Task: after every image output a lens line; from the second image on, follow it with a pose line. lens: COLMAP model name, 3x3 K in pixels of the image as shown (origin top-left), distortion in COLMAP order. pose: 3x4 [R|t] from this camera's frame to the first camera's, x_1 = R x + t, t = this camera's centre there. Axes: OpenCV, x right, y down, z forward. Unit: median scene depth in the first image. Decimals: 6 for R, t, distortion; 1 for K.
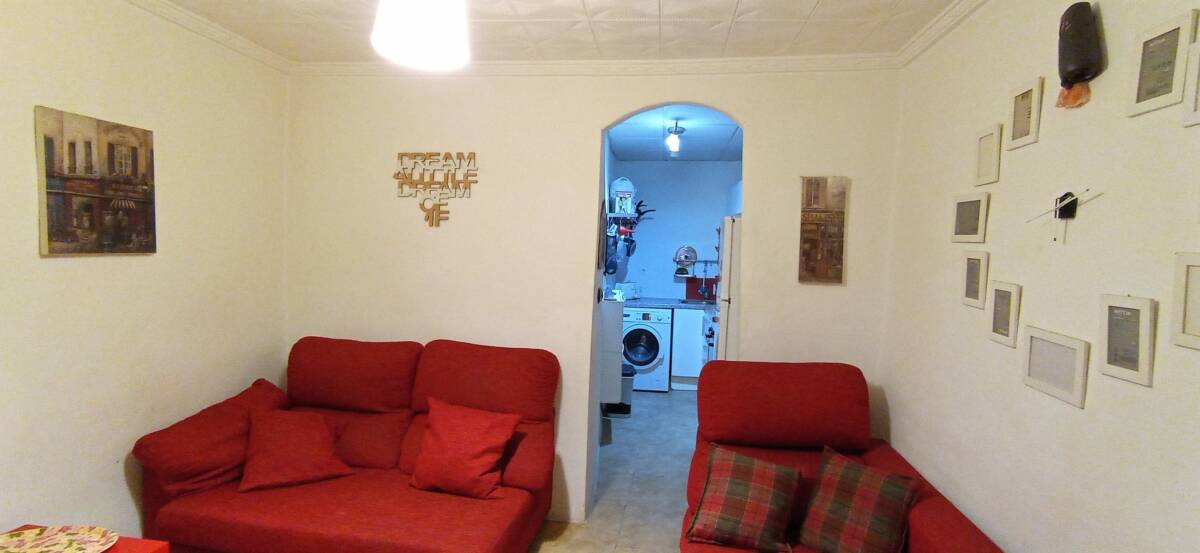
lens RADIAL K [[546.7, 0, 600.4], [0, 546.7, 269.1], [0, 0, 1]] dist [-0.047328, 0.028583]
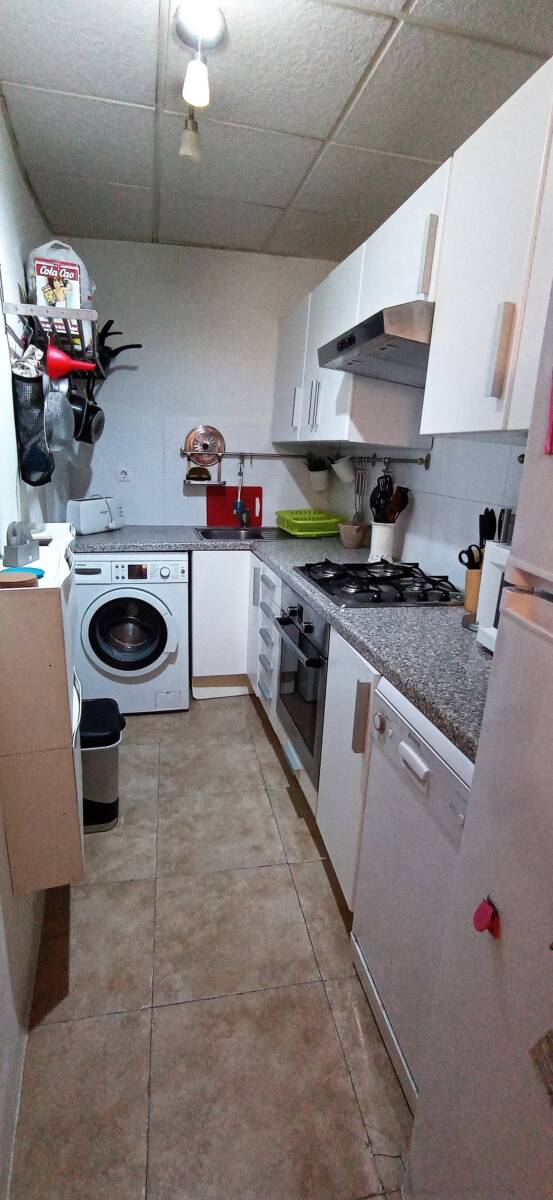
lens RADIAL K [[546.7, 0, 283.3], [0, 546.7, 602.6], [0, 0, 1]] dist [-0.047328, 0.028583]
pose [[0.936659, -0.086374, 0.339426, 0.076734], [0.003428, 0.971329, 0.237715, -0.000529], [-0.350226, -0.221494, 0.910100, 0.979750]]
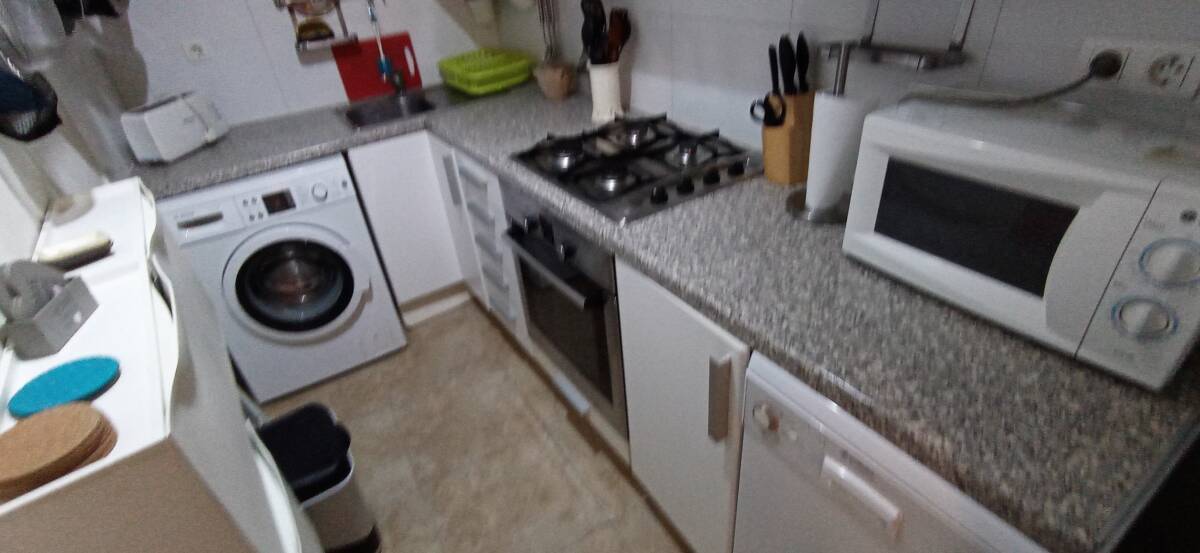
lens RADIAL K [[546.7, 0, 600.4], [0, 546.7, 269.1], [0, 0, 1]] dist [-0.047328, 0.028583]
pose [[0.762548, -0.419155, 0.492777, 0.105257], [0.137918, 0.849532, 0.509190, -0.038356], [-0.632059, -0.320319, 0.705618, 1.198068]]
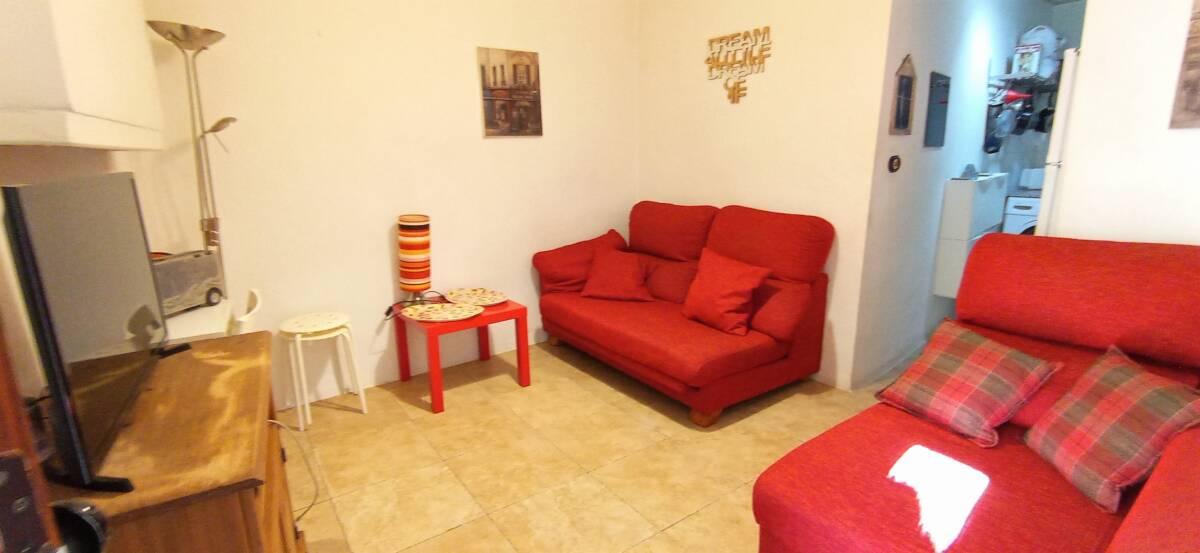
lens RADIAL K [[546.7, 0, 600.4], [0, 546.7, 269.1], [0, 0, 1]] dist [-0.047328, 0.028583]
pose [[0.706804, 0.109573, -0.698871, 0.320017], [0.011061, 0.986099, 0.165792, 0.069632], [0.707323, -0.124913, 0.695767, -0.002914]]
